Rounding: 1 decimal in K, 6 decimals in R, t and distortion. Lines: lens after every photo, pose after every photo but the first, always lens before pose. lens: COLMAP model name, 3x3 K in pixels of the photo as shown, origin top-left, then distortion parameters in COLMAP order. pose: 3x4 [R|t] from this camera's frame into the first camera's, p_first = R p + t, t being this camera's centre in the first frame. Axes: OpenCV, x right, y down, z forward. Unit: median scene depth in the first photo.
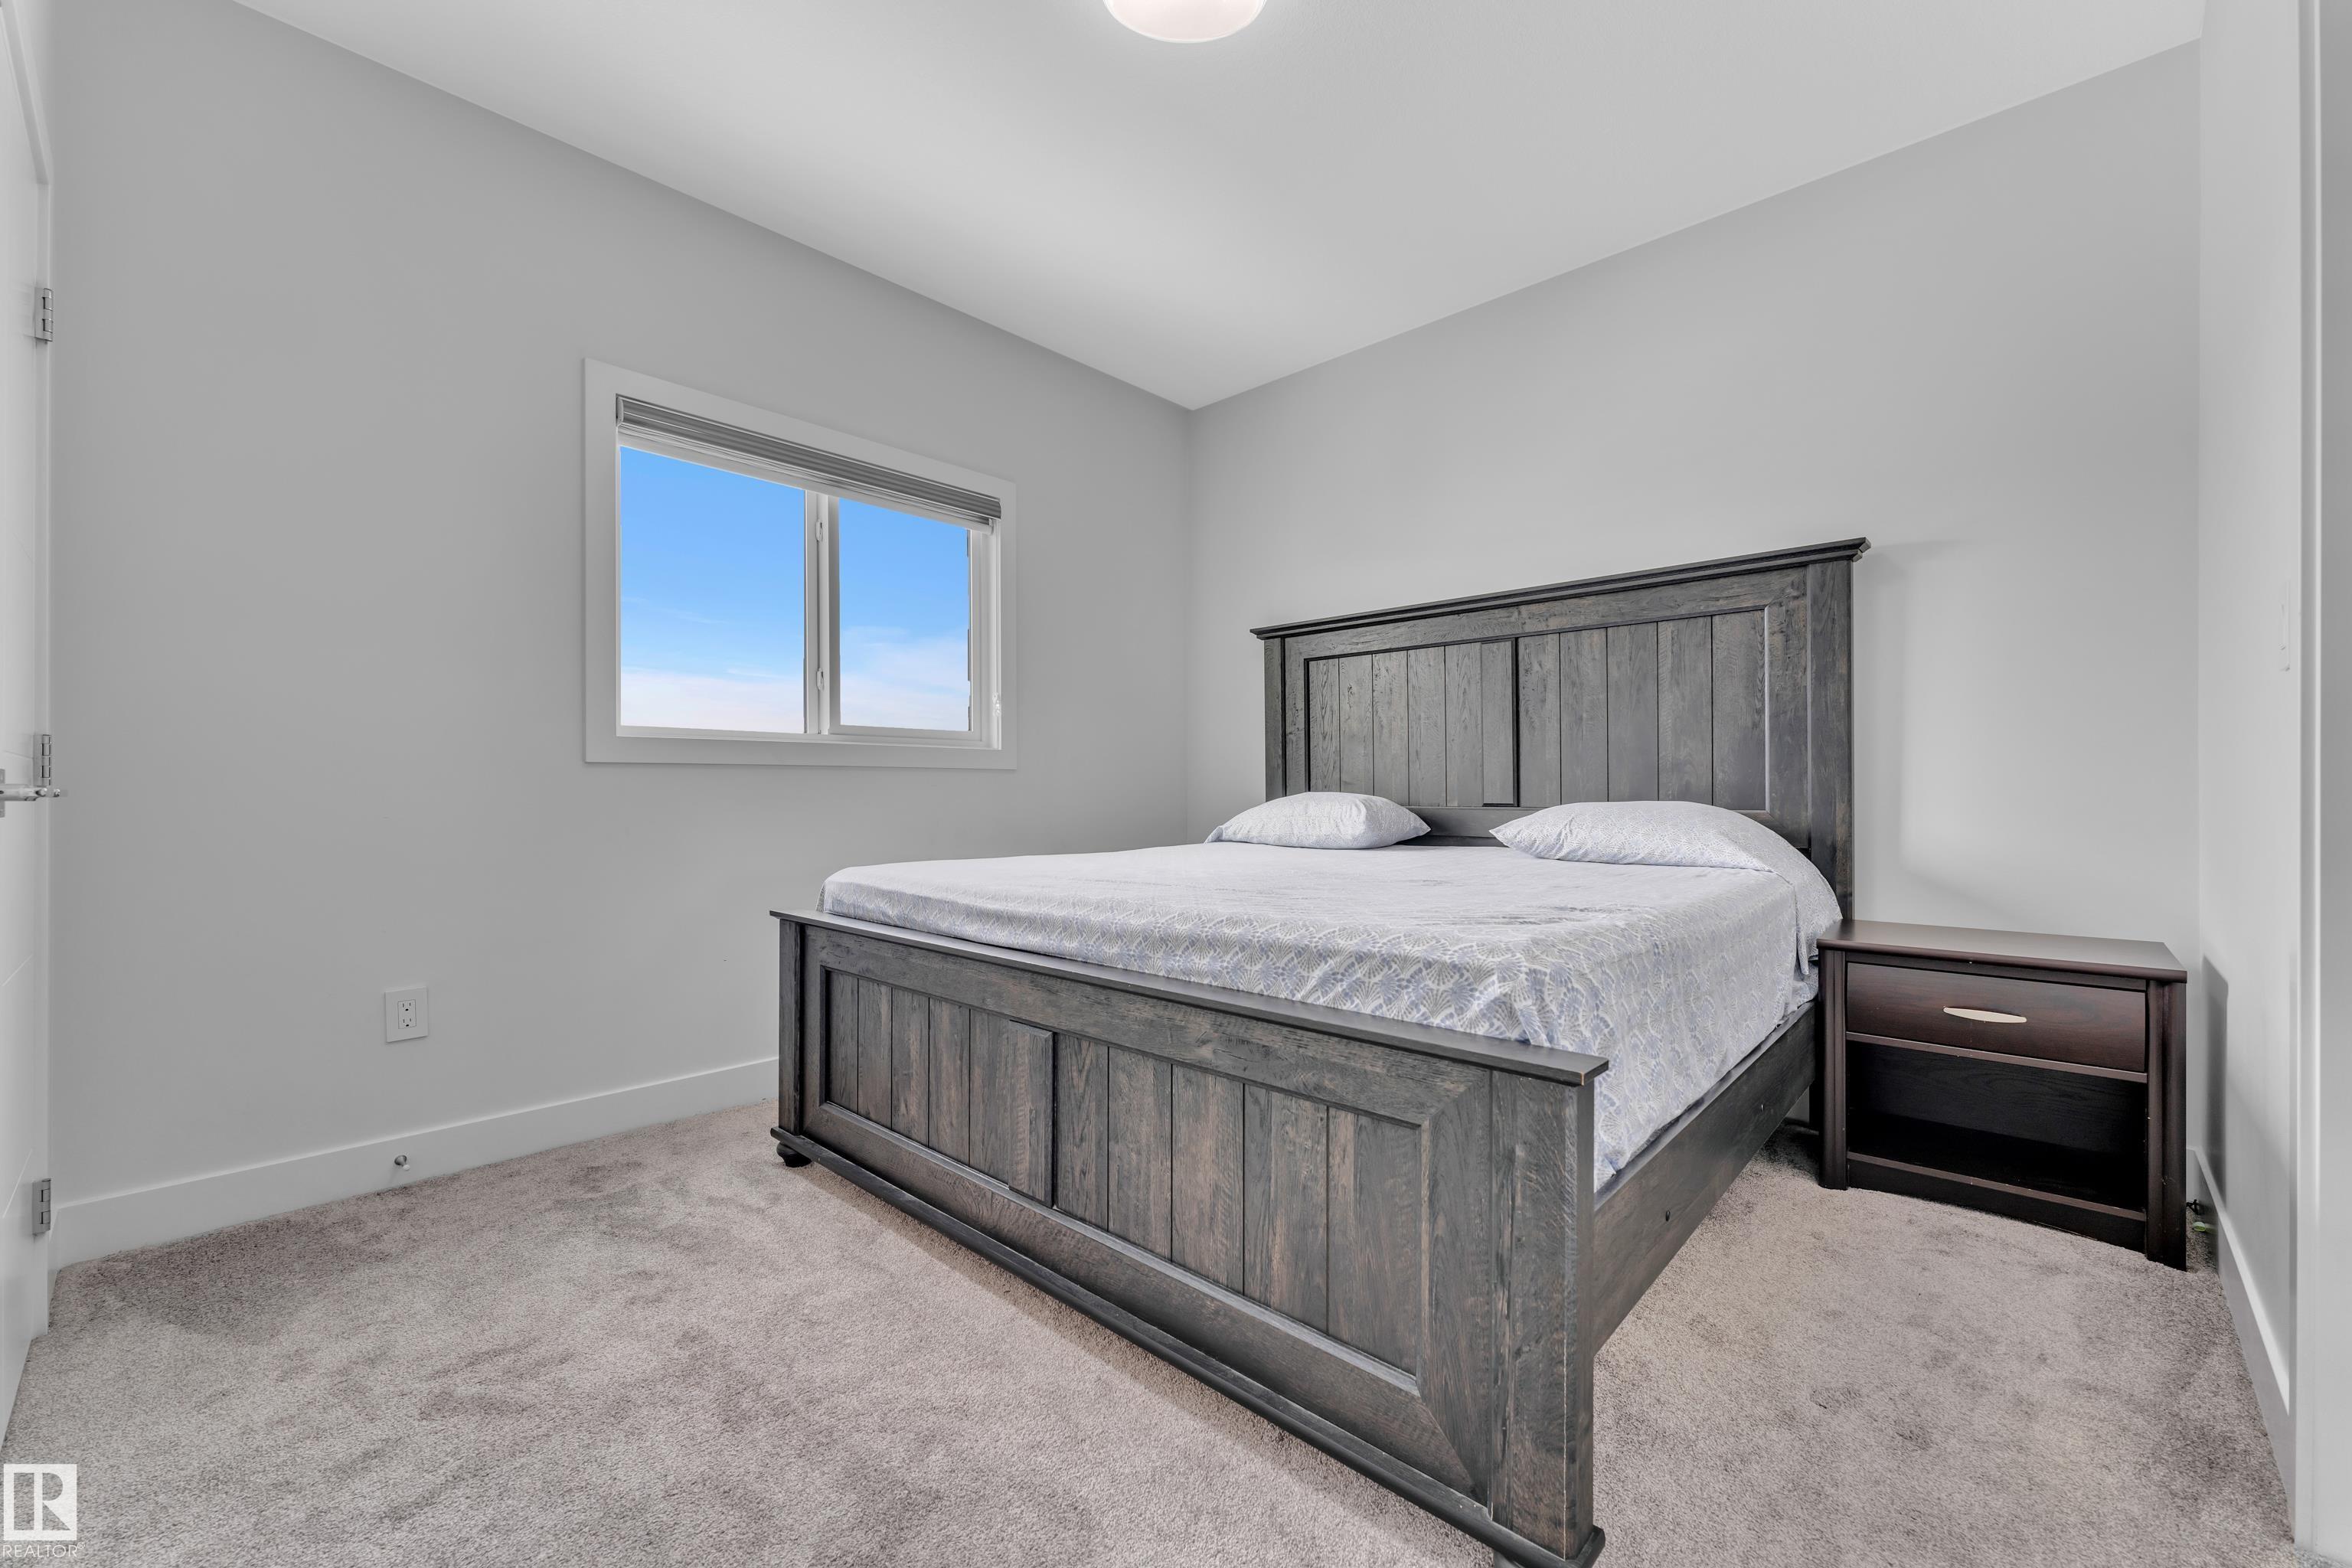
lens RADIAL K [[939.8, 0, 1169.1], [0, 939.8, 782.6], [0, 0, 1]] dist [-0.003578, 0.000041]
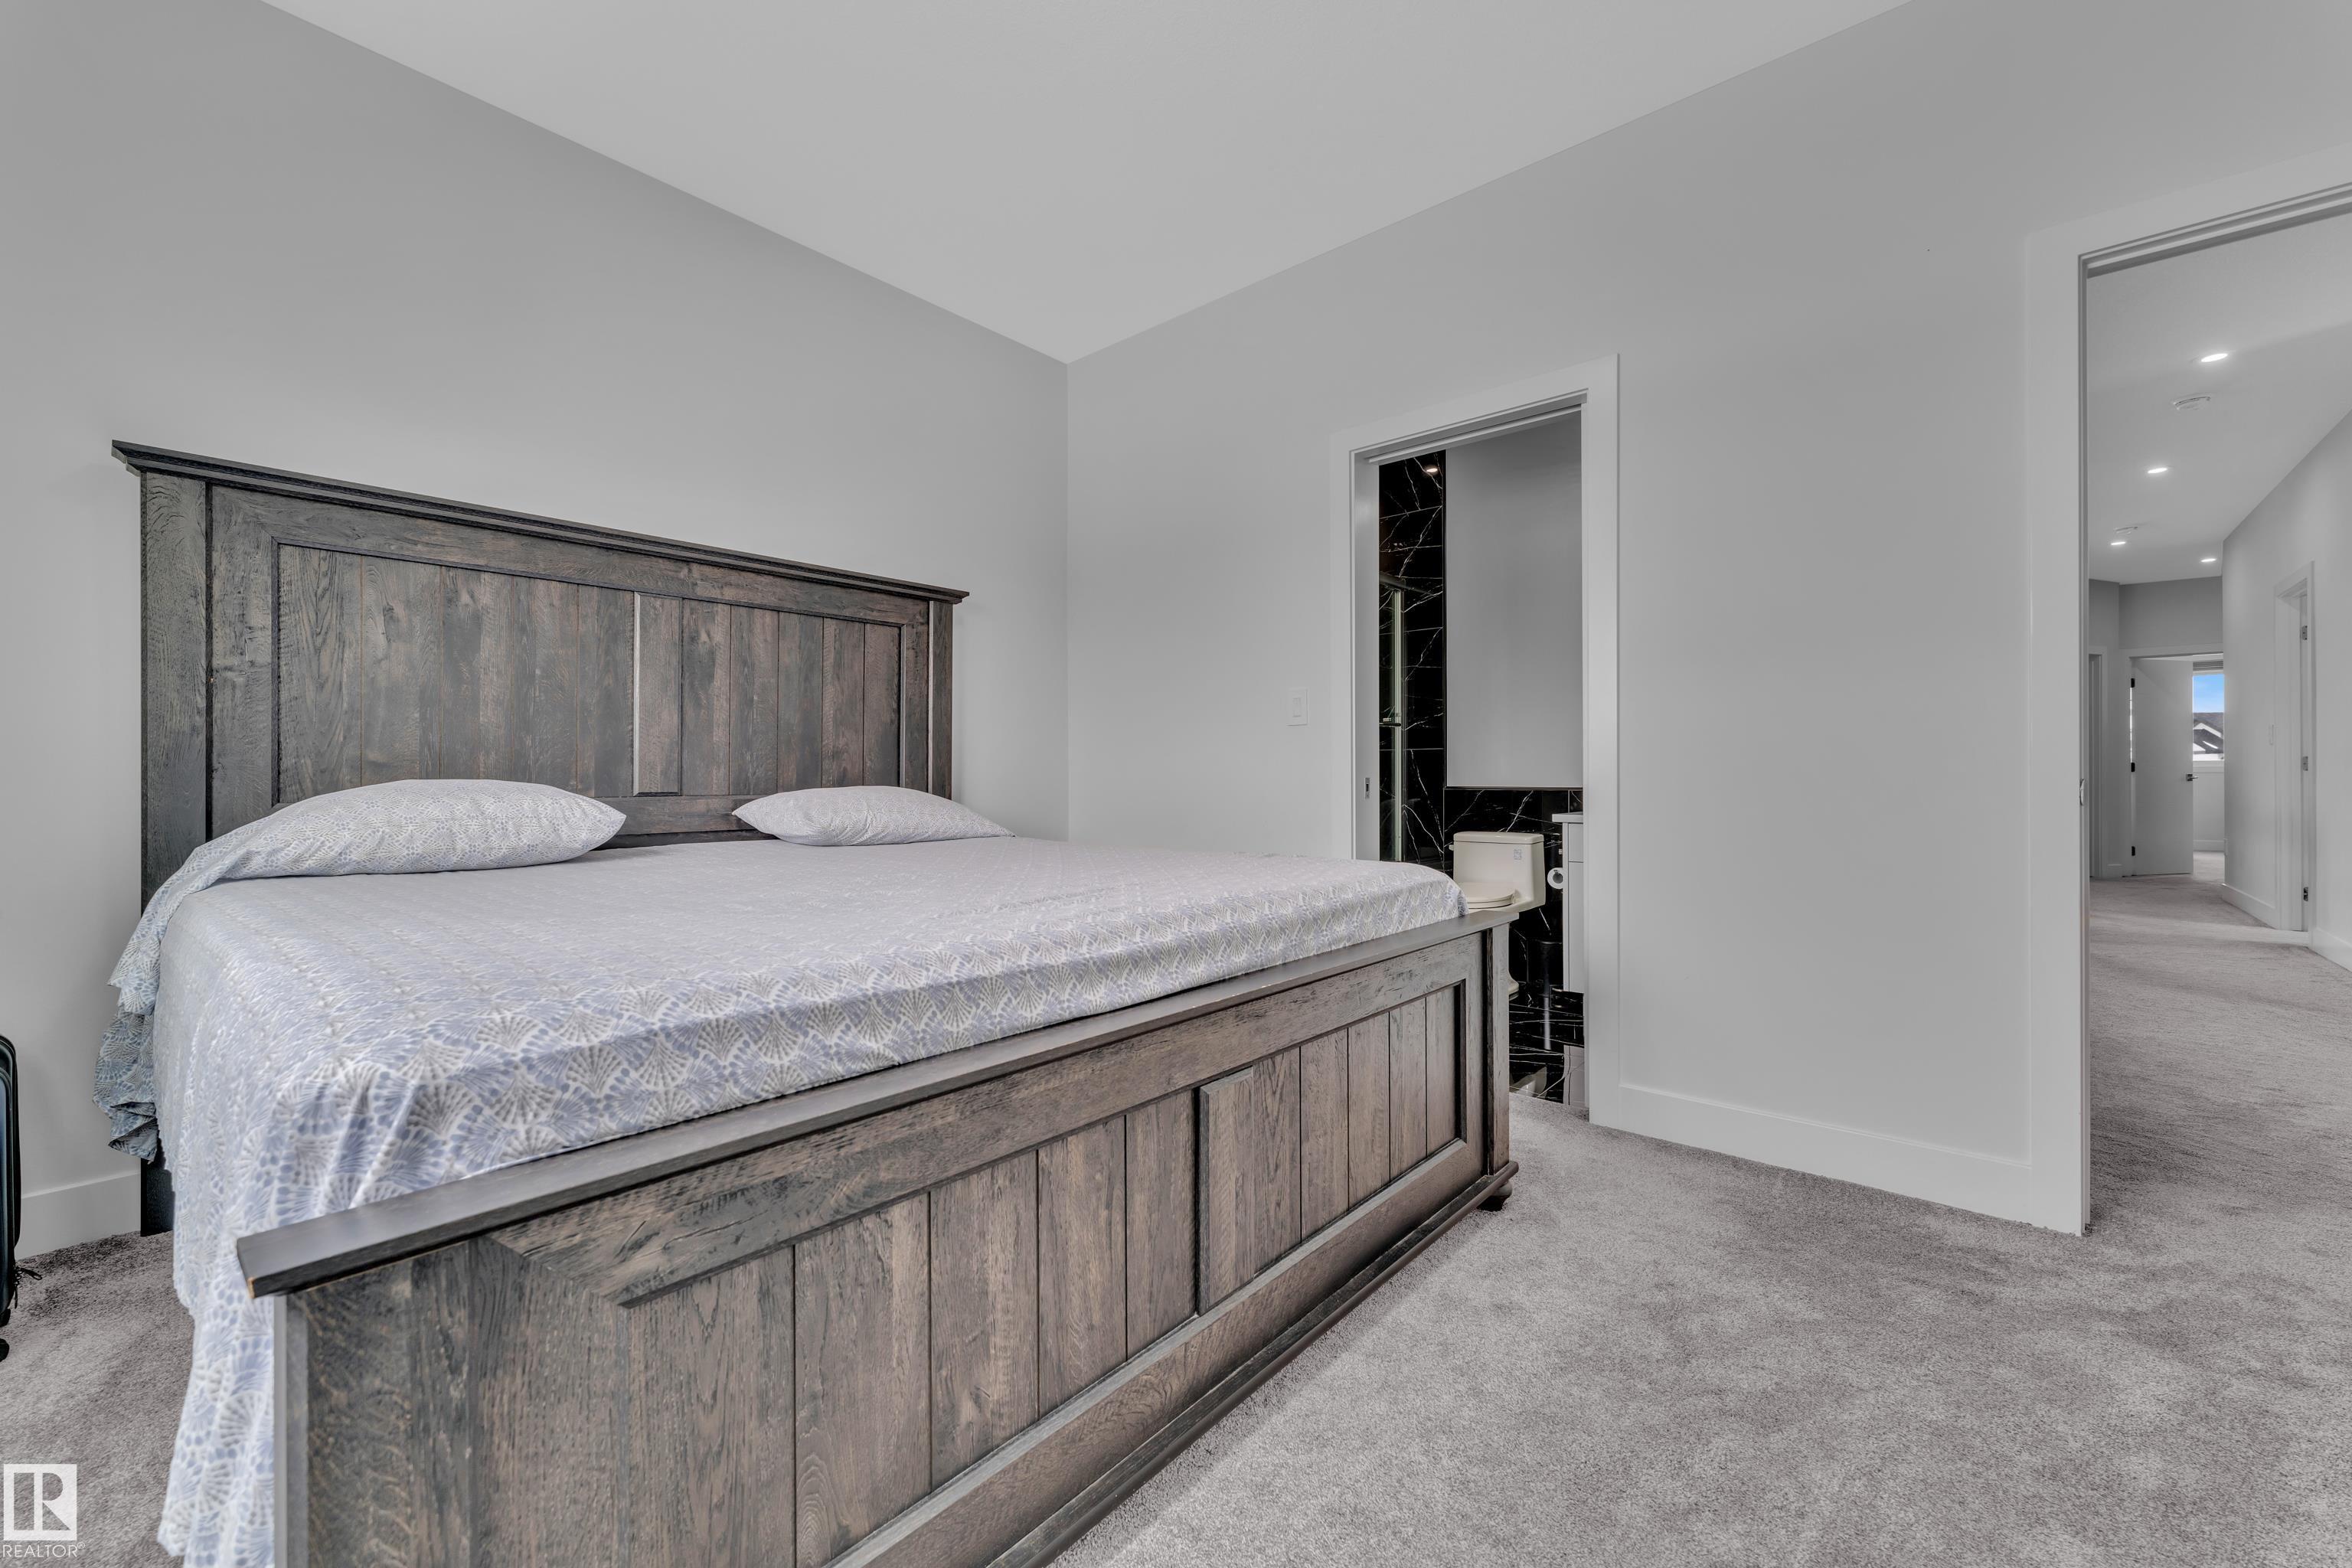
lens RADIAL K [[939.8, 0, 1167.1], [0, 939.8, 780.2], [0, 0, 1]] dist [-0.003578, 0.000041]
pose [[-0.030996, -0.004255, 0.999510, -0.772523], [-0.005088, 0.999979, 0.004099, 0.008991], [-0.999507, -0.004959, -0.031017, 0.900033]]
